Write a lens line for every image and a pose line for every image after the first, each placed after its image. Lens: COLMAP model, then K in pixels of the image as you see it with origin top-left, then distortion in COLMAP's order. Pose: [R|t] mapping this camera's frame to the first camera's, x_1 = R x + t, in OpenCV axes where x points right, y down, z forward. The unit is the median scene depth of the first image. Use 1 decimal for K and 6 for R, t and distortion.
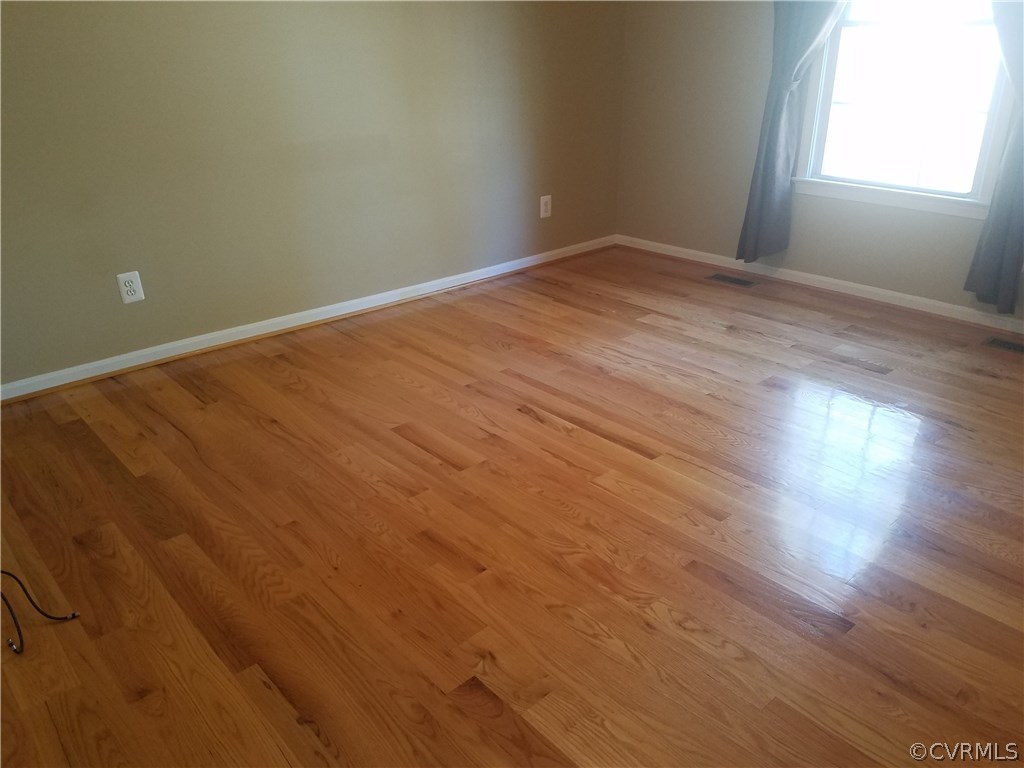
lens RADIAL K [[797.9, 0, 506.3], [0, 797.9, 388.0], [0, 0, 1]] dist [0.266954, -0.506141]
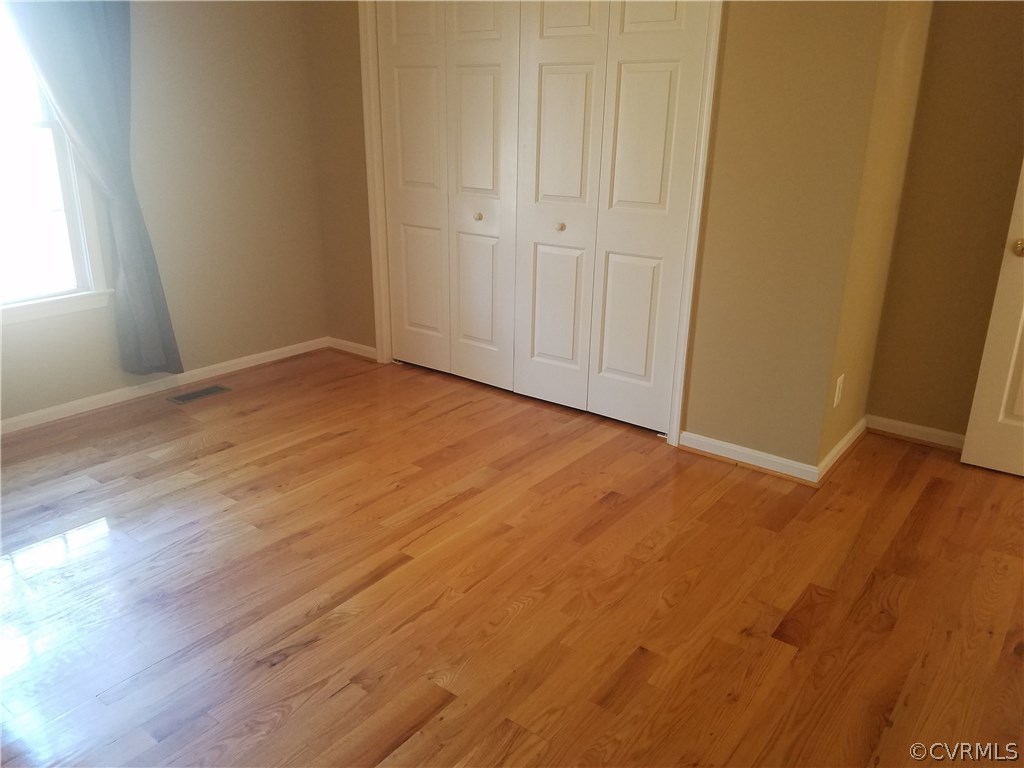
lens RADIAL K [[765.4, 0, 512.0], [0, 765.4, 384.0], [0, 0, 1]] dist [0.011696, 0.004434]
pose [[-0.187501, -0.319265, 0.928931, -0.848253], [0.384702, 0.846288, 0.368512, -0.518604], [-0.903797, 0.426457, -0.035858, 1.103566]]
